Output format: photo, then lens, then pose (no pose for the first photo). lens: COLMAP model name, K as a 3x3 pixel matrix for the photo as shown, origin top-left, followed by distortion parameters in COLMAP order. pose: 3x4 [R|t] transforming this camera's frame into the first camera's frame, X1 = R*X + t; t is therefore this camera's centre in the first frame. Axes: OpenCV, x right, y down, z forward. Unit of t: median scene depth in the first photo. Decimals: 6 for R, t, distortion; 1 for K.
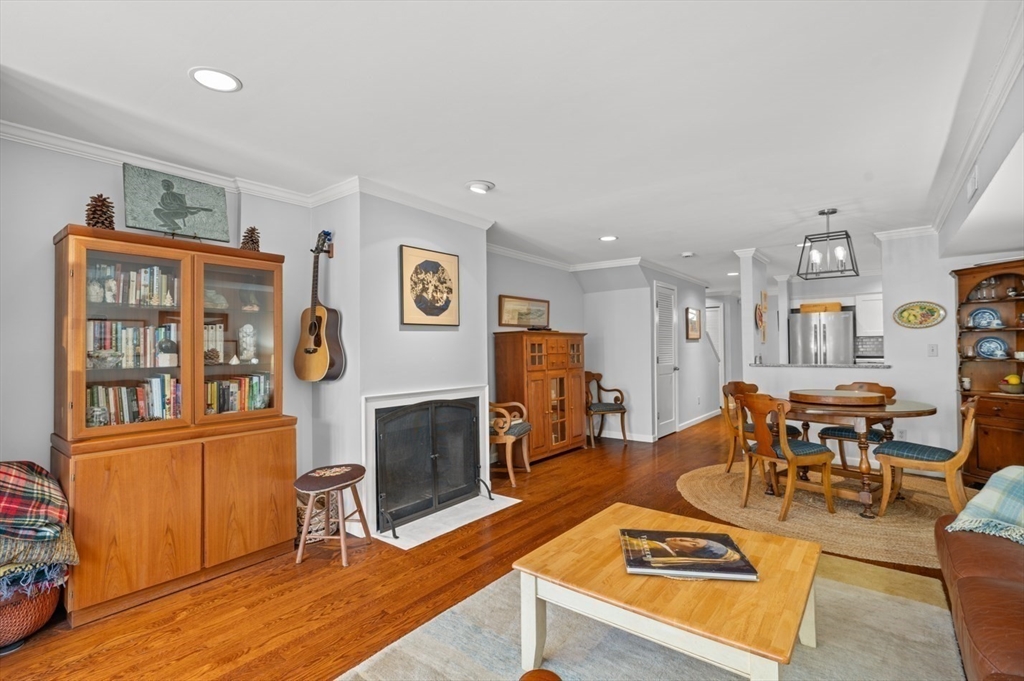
lens RADIAL K [[473.0, 0, 512.0], [0, 473.0, 340.5], [0, 0, 1]] dist [-0.002280, -0.000149]
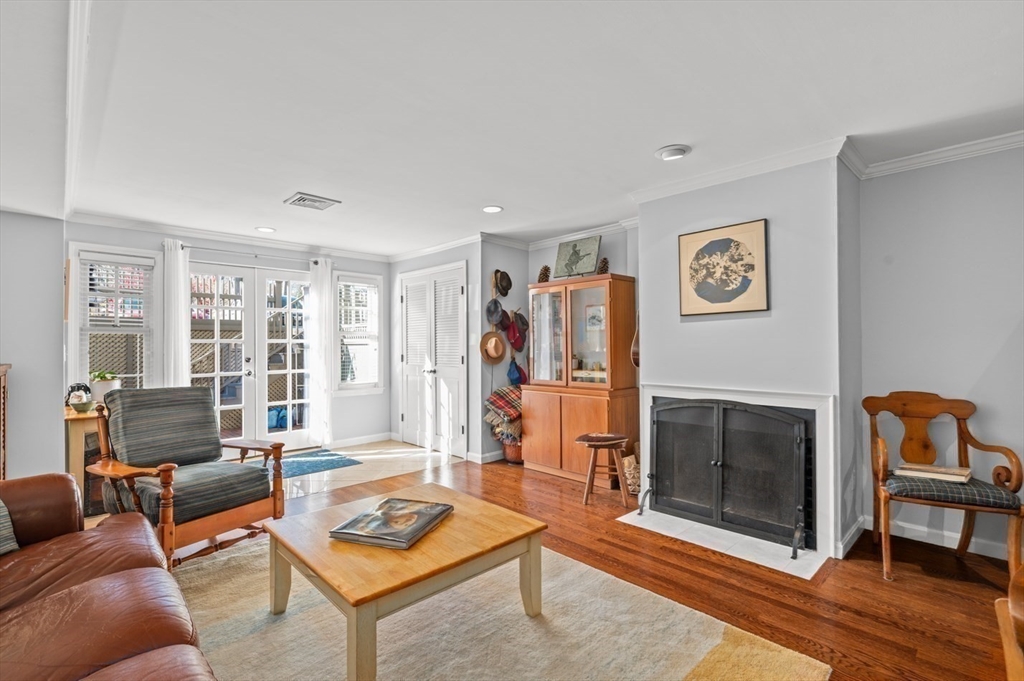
lens RADIAL K [[473.0, 0, 512.0], [0, 473.0, 340.5], [0, 0, 1]] dist [-0.002280, -0.000149]
pose [[-0.145927, -0.000820, -0.989295, 0.744555], [0.026202, 0.999646, -0.004694, 0.011289], [0.988948, -0.026606, -0.145854, 0.745430]]
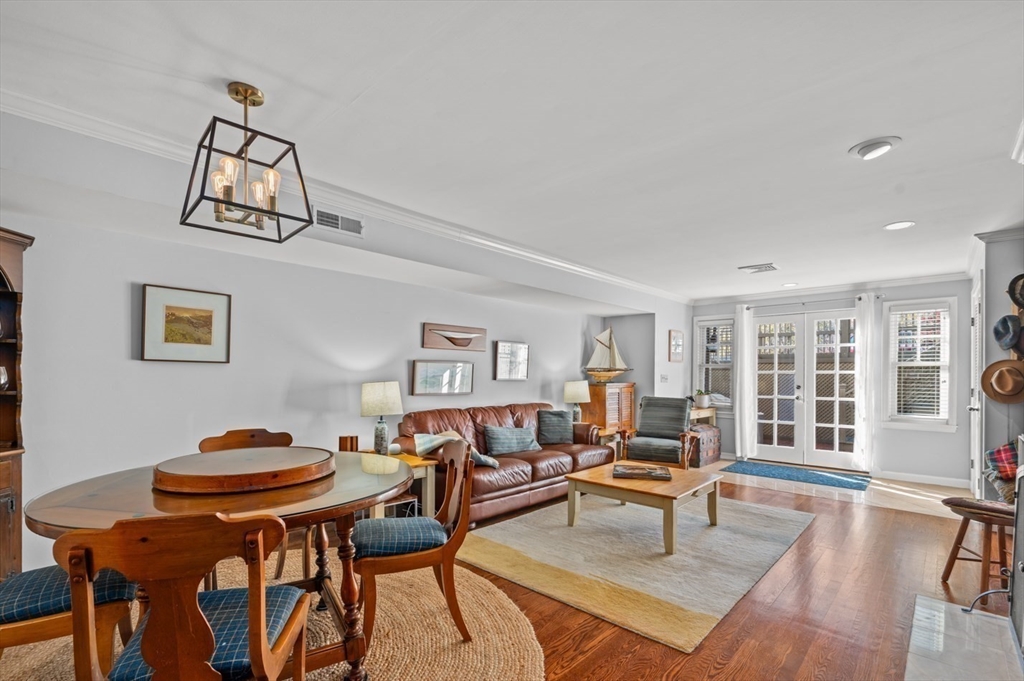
lens RADIAL K [[454.9, 0, 512.7], [0, 454.9, 371.3], [0, 0, 1]] dist [-0.000132, -0.000148]
pose [[-0.995652, 0.002017, 0.093128, 0.374632], [-0.000634, 0.999596, -0.028422, 0.031356], [-0.093147, -0.028358, -0.995248, 1.563269]]
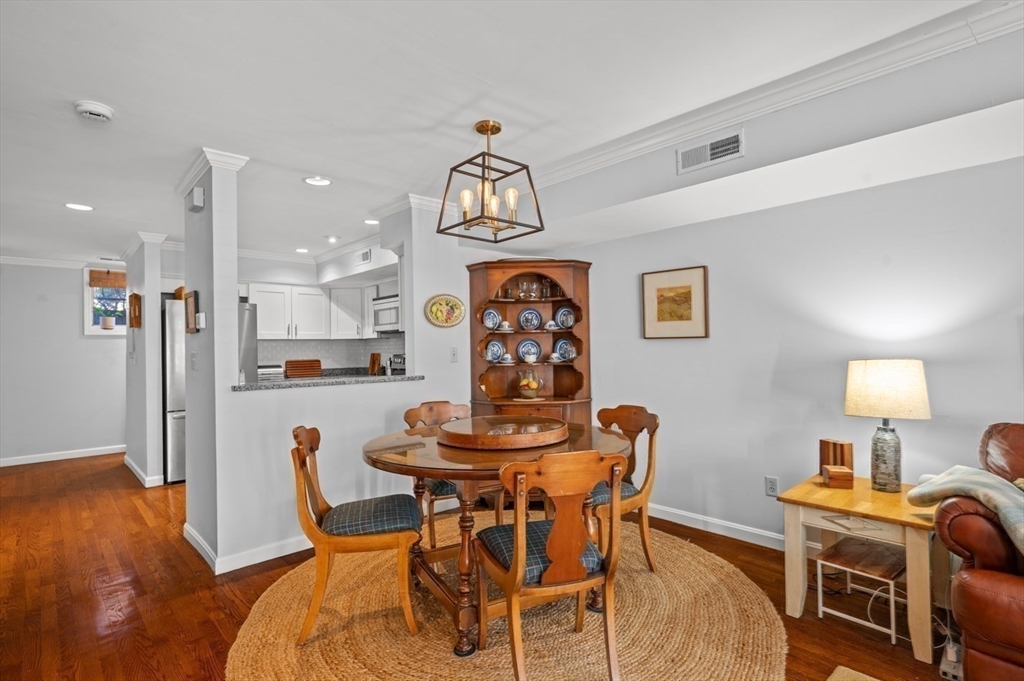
lens RADIAL K [[502.4, 0, 512.0], [0, 502.4, 340.5], [0, 0, 1]] dist [-0.001735, -0.000365]
pose [[0.147394, 0.023251, 0.988805, 0.037678], [-0.004831, 0.999729, -0.022788, 0.018320], [-0.989066, -0.001418, 0.147466, 0.948649]]
